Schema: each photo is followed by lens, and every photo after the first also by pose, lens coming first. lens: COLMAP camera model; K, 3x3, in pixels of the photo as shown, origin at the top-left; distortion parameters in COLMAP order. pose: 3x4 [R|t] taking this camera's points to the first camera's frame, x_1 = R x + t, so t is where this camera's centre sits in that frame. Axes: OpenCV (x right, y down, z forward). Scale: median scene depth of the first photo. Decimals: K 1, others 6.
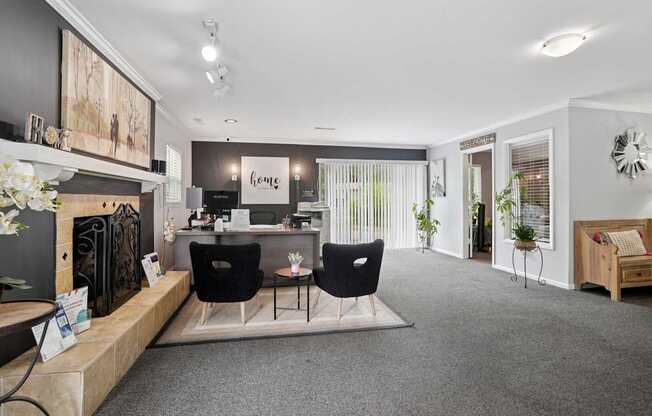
lens RADIAL K [[304.4, 0, 327.4], [0, 304.4, 195.6], [0, 0, 1]] dist [-0.048688, 0.021180]
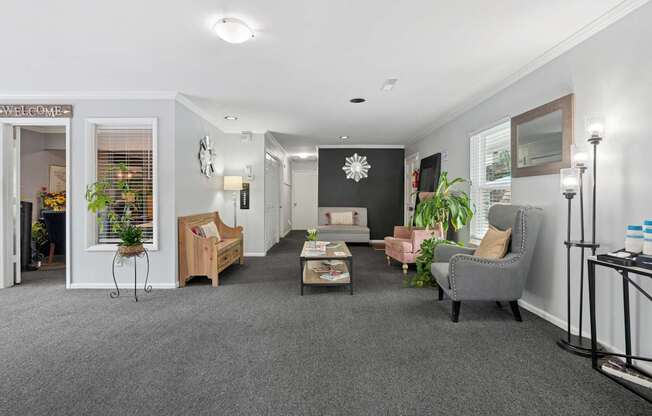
lens RADIAL K [[304.4, 0, 327.4], [0, 304.4, 195.6], [0, 0, 1]] dist [-0.048688, 0.021180]
pose [[0.184237, 0.002080, 0.982880, -0.054912], [-0.012313, 0.999924, 0.000192, 0.007430], [-0.982805, -0.012138, 0.184249, 0.318893]]
